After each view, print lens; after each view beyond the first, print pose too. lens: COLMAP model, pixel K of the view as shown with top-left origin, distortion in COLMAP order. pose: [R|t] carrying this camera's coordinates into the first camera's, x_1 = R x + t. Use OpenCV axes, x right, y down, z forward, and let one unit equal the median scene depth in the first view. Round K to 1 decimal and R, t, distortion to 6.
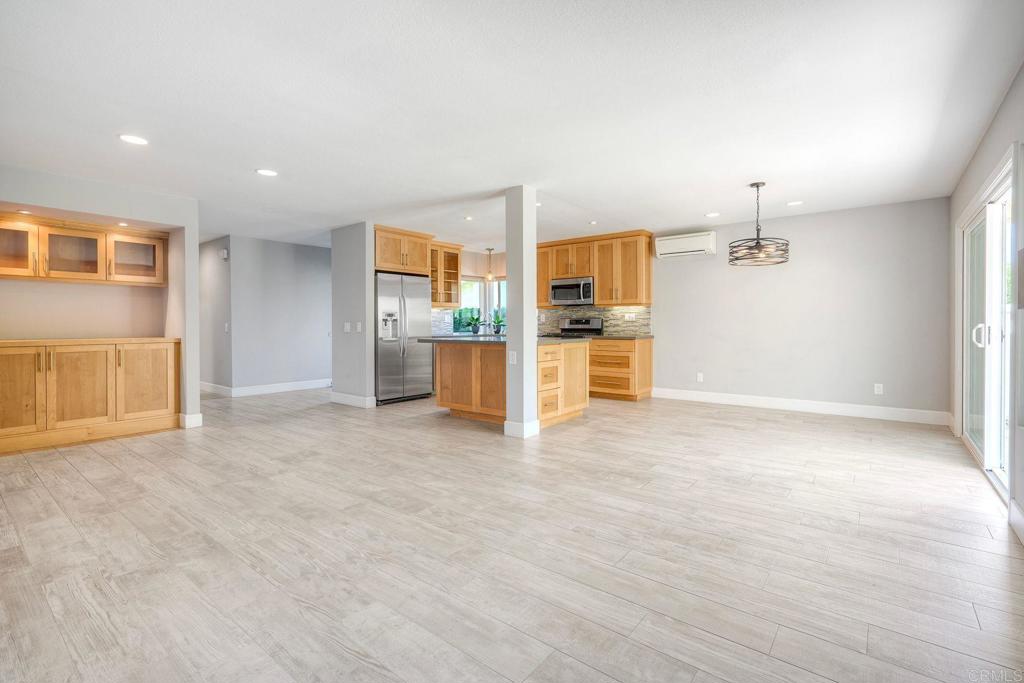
lens RADIAL K [[460.6, 0, 517.2], [0, 460.6, 327.3], [0, 0, 1]] dist [-0.001598, 0.000841]
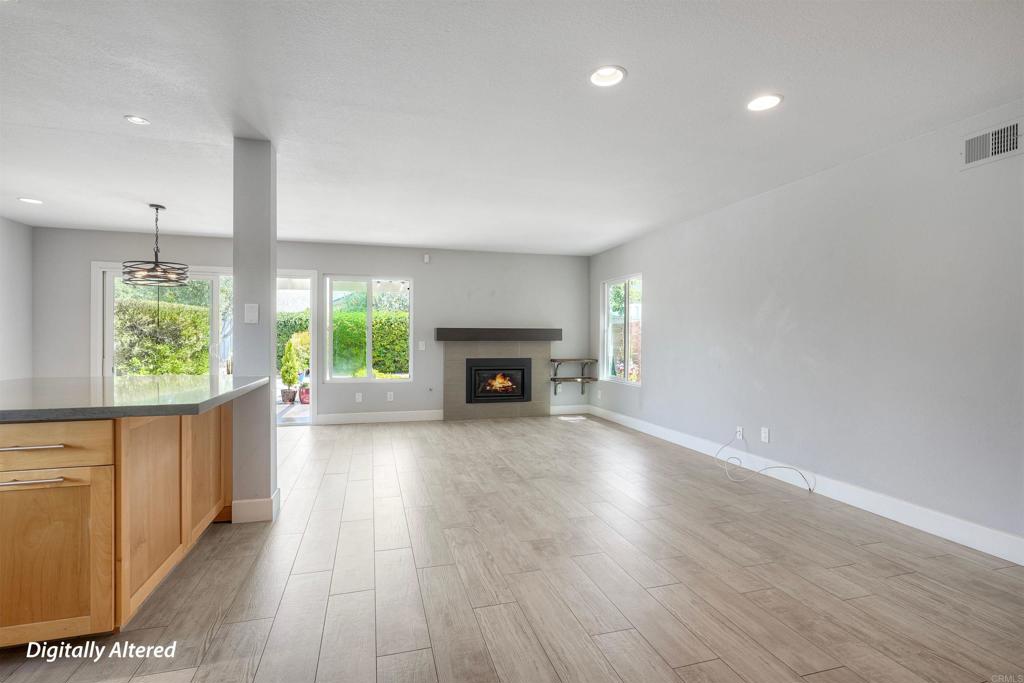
lens RADIAL K [[481.6, 0, 512.0], [0, 481.6, 341.5], [0, 0, 1]] dist [-0.002915, -0.000169]
pose [[-0.812142, -0.005007, 0.583439, -0.624871], [0.002239, 0.999929, 0.011698, -0.022788], [-0.583456, 0.010807, -0.812073, 1.216115]]
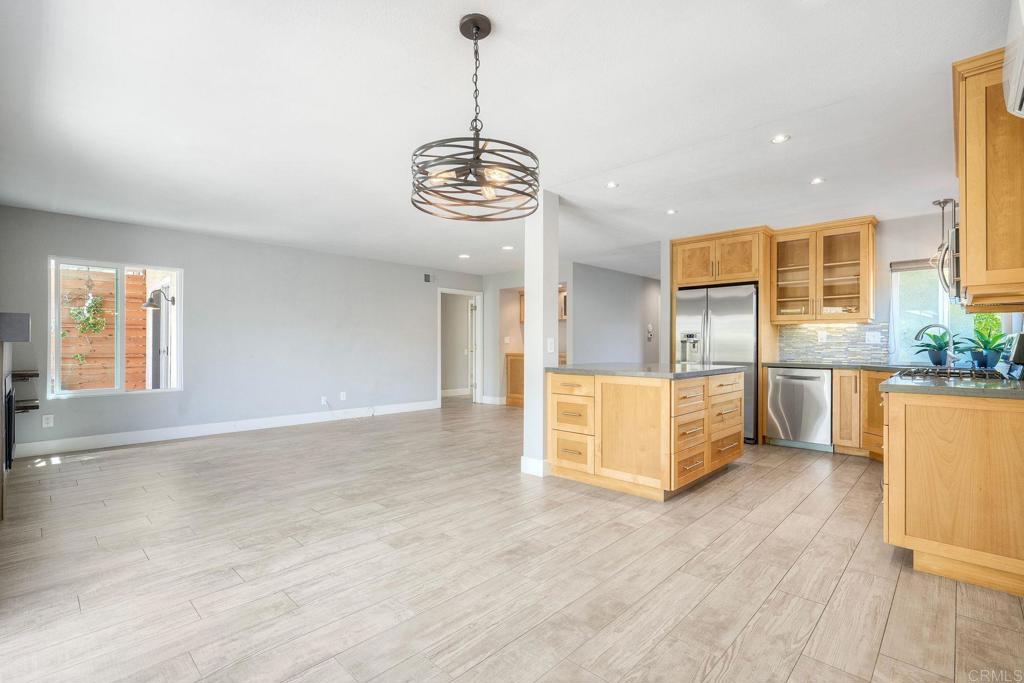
lens RADIAL K [[471.4, 0, 512.0], [0, 471.4, 341.5], [0, 0, 1]] dist [0.003631, 0.000802]
pose [[-0.099872, -0.002998, -0.994996, 0.828421], [-0.007419, 0.999970, -0.002269, -0.014054], [0.994973, 0.007155, -0.099891, 0.933367]]
